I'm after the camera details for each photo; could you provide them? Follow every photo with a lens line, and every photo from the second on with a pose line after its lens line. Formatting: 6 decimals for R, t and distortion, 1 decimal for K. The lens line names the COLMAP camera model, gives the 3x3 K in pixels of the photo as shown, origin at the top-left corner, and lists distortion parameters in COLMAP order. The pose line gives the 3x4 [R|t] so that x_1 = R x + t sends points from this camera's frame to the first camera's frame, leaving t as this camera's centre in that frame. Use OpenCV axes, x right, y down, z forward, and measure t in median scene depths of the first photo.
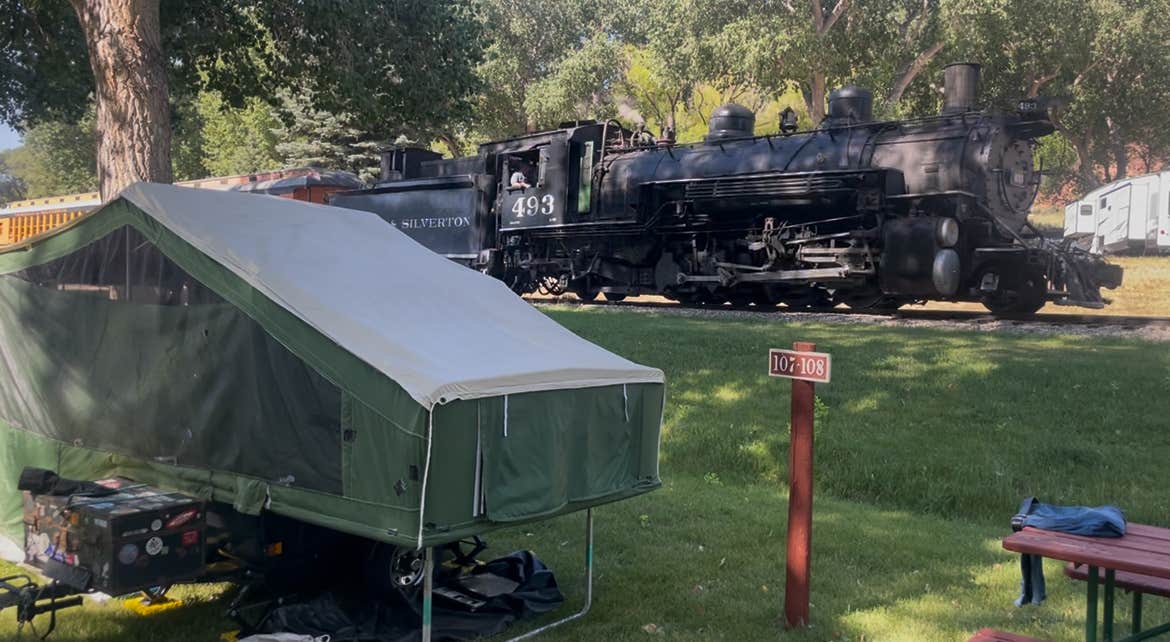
lens RADIAL K [[973.7, 0, 585.0], [0, 973.7, 321.0], [0, 0, 1]] dist [0.097136, -0.096604]
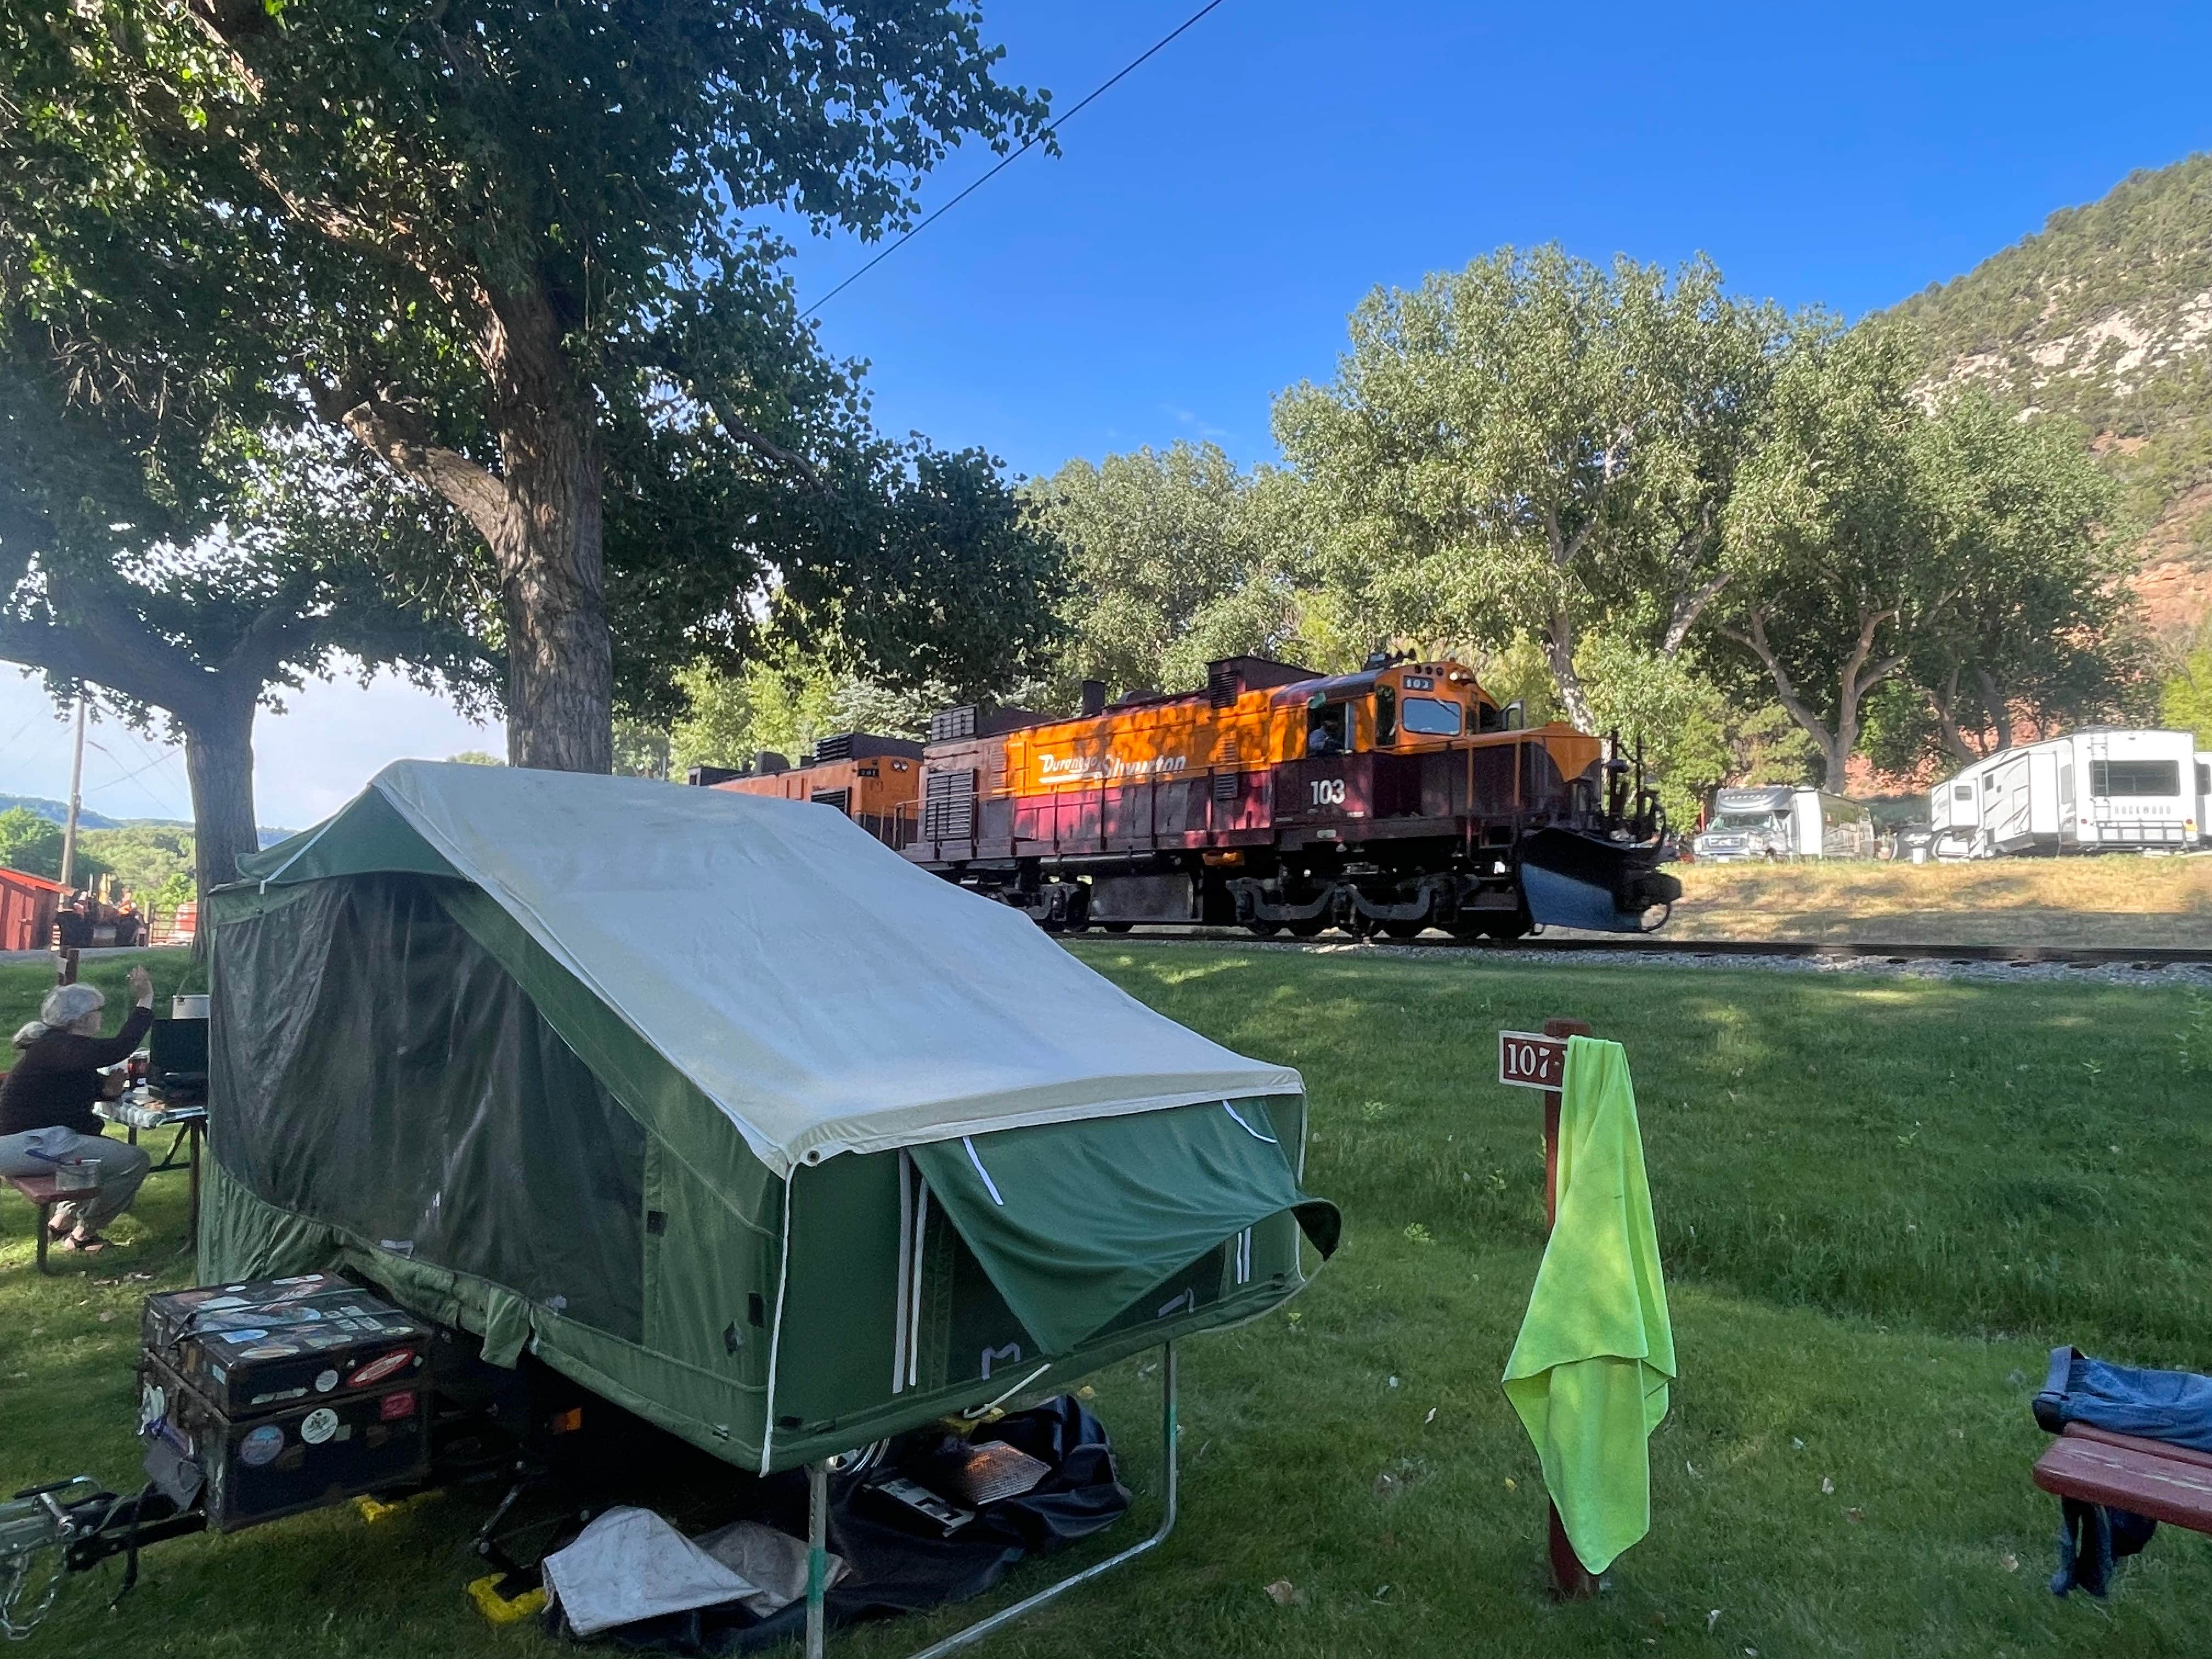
lens RADIAL K [[1377.9, 0, 1106.0], [0, 1377.9, 829.5], [0, 0, 1]] dist [-0.000698, -0.001431]
pose [[0.995185, -0.024906, -0.094795, 0.052564], [0.015443, 0.994940, -0.099281, -0.009050], [0.096788, 0.097339, 0.990534, 0.241299]]
